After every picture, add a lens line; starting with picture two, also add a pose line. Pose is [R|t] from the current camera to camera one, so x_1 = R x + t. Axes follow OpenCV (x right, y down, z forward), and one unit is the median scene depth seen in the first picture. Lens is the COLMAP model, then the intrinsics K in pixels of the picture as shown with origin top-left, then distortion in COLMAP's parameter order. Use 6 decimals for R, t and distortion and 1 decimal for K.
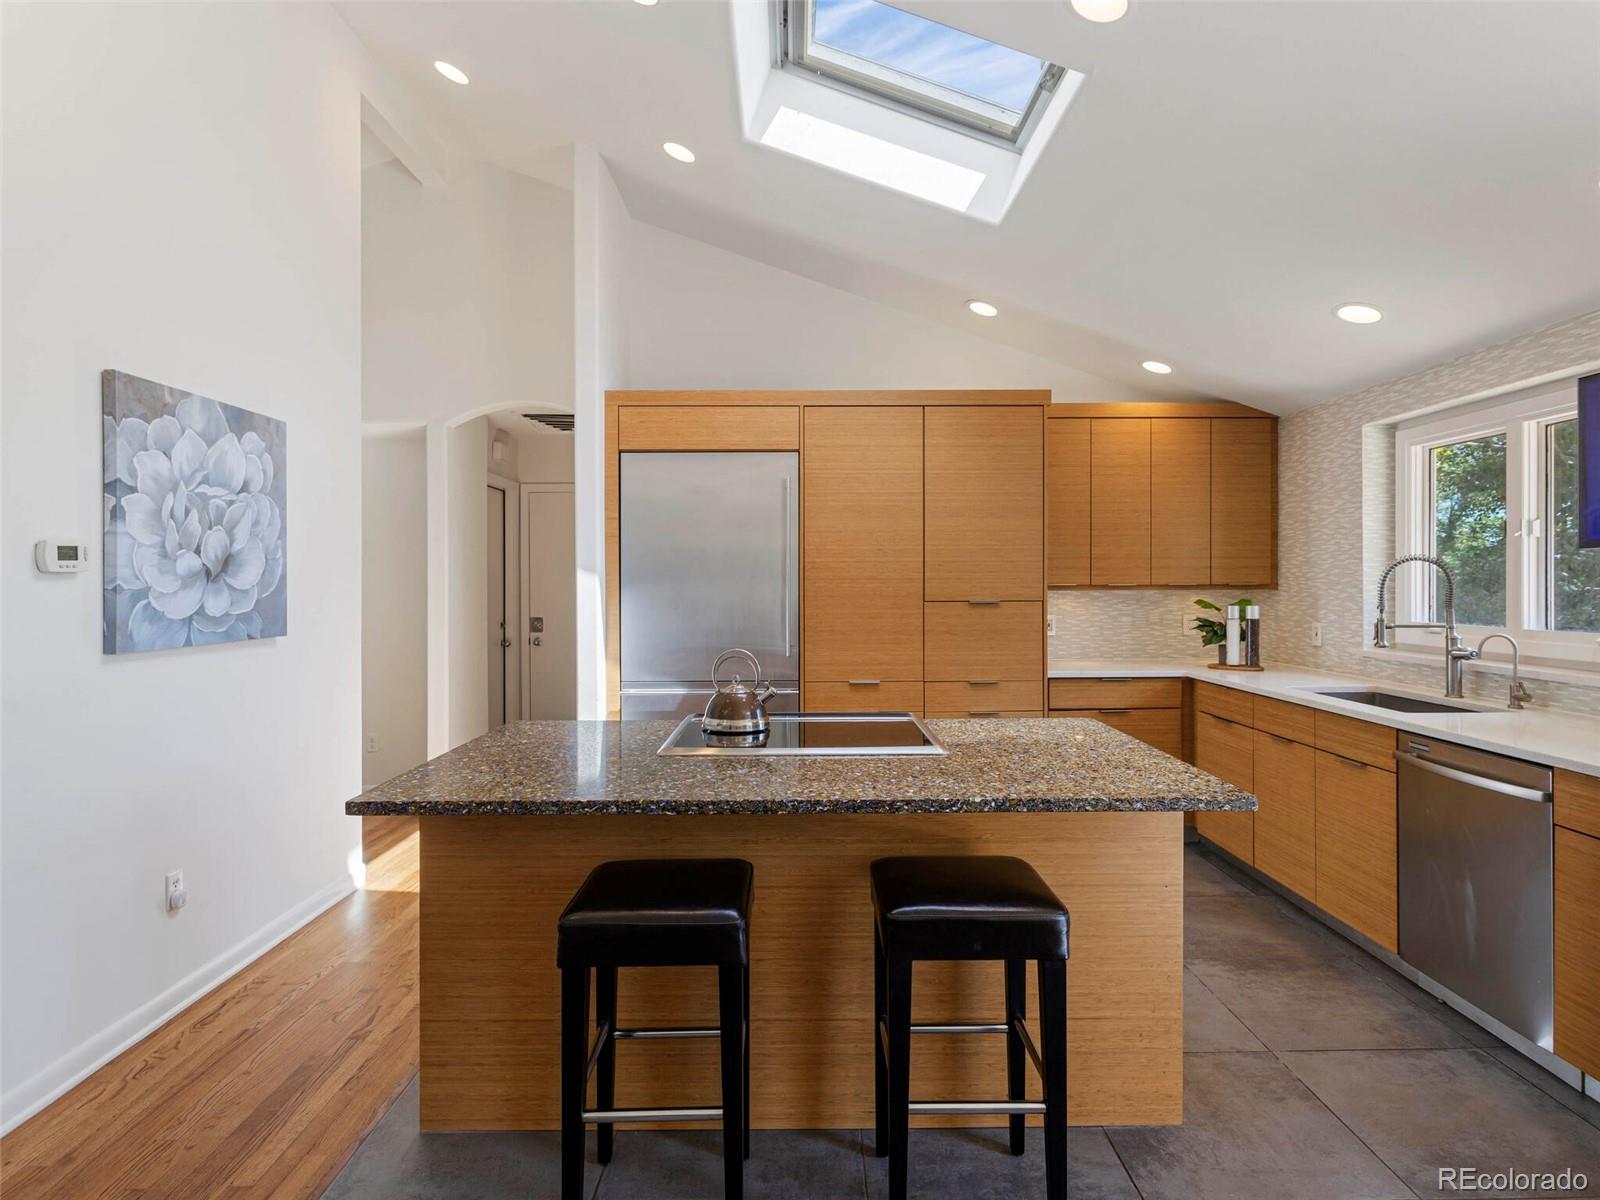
lens RADIAL K [[876.9, 0, 812.6], [0, 876.9, 588.1], [0, 0, 1]] dist [-0.002760, 0.001748]
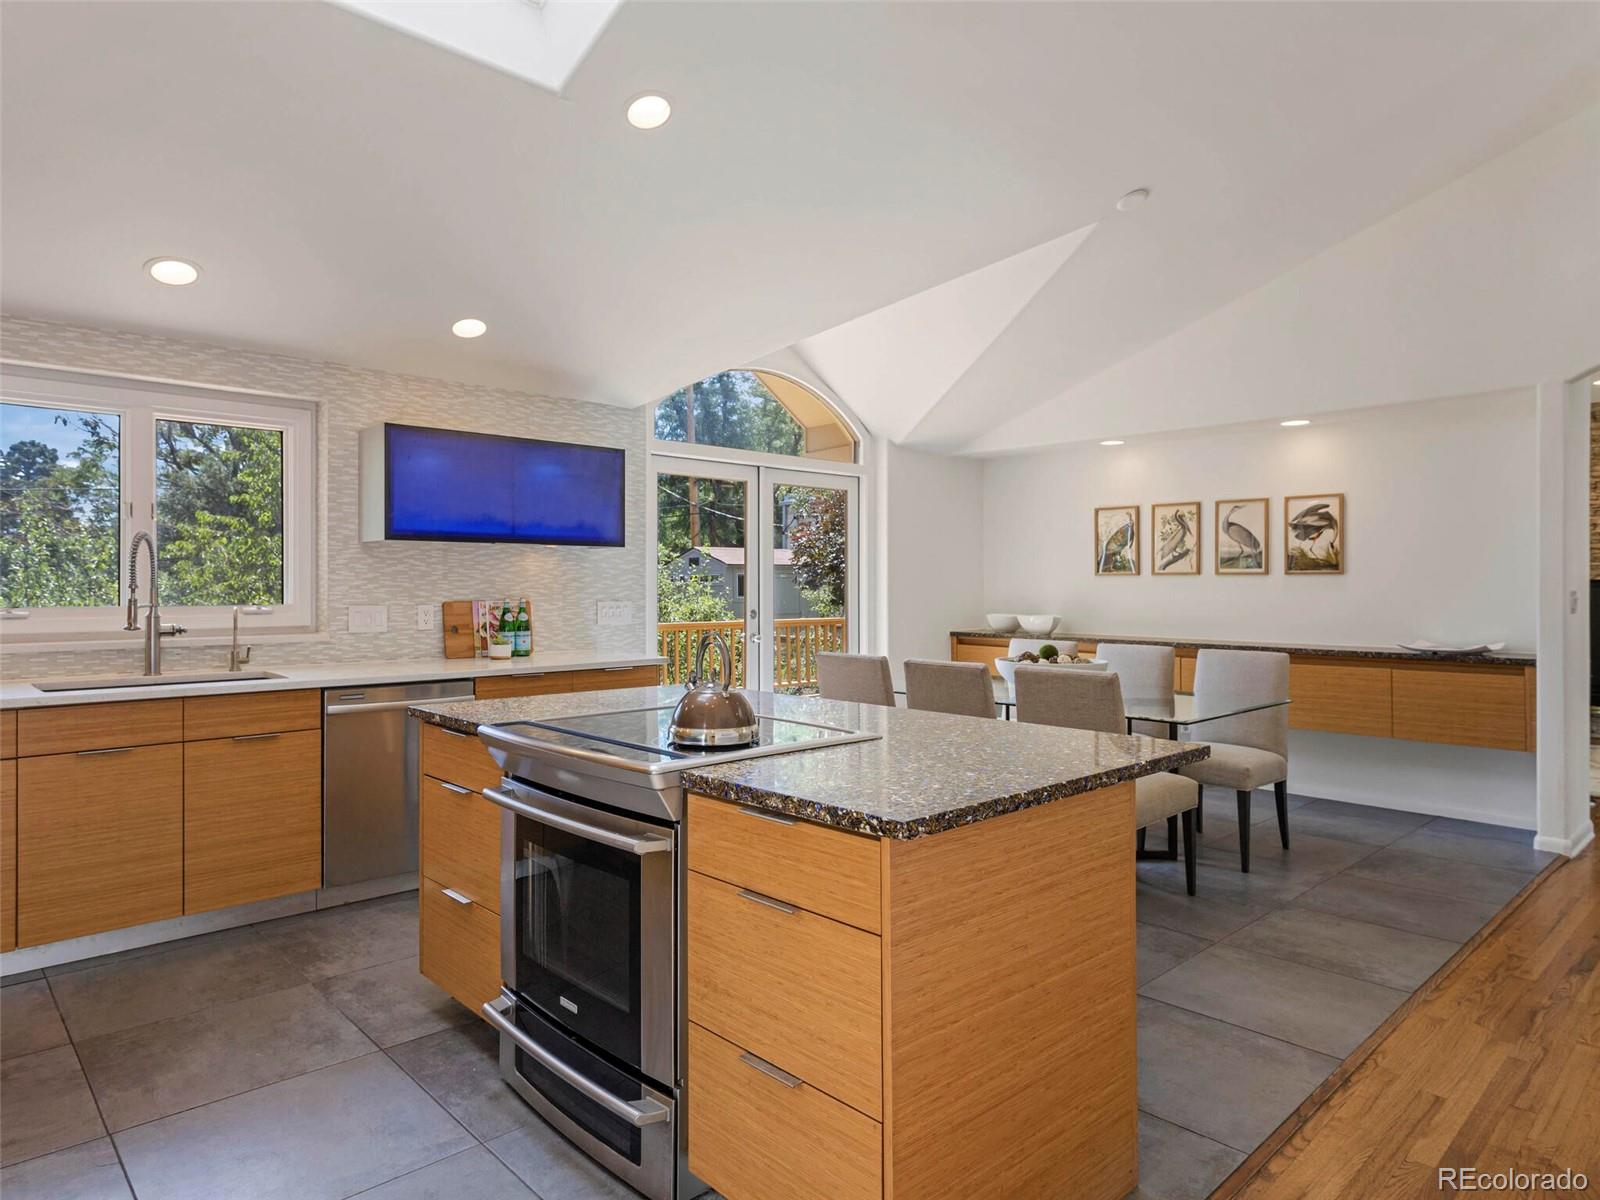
lens RADIAL K [[972.3, 0, 814.5], [0, 972.3, 594.4], [0, 0, 1]] dist [-0.002010, -0.001705]
pose [[-0.684520, -0.004376, 0.728981, -0.693216], [0.007064, 0.999895, 0.012635, 0.026472], [-0.728960, 0.013798, -0.684417, 1.401624]]
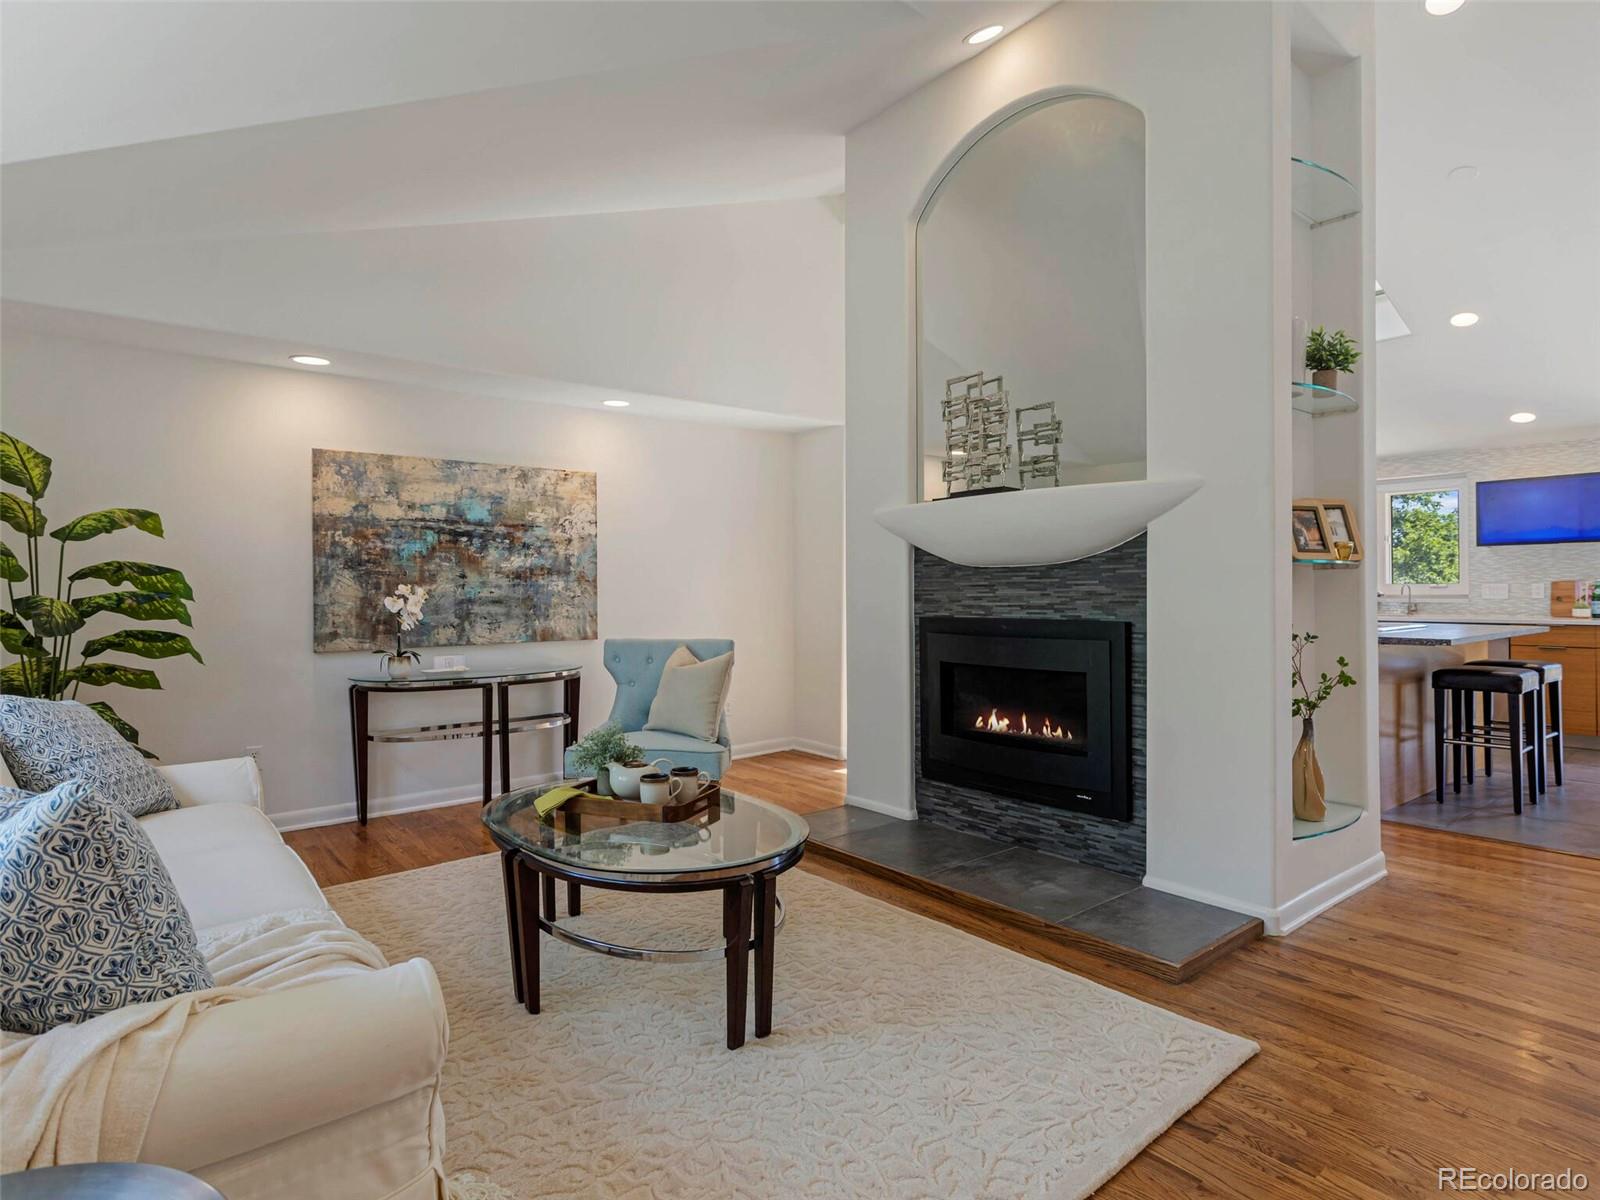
lens RADIAL K [[866.4, 0, 812.7], [0, 866.4, 605.3], [0, 0, 1]] dist [0.000294, 0.002255]
pose [[0.781440, -0.012945, 0.623846, -2.064421], [0.009310, 0.999915, 0.009087, 0.079672], [-0.623911, -0.001293, 0.781494, 0.165036]]
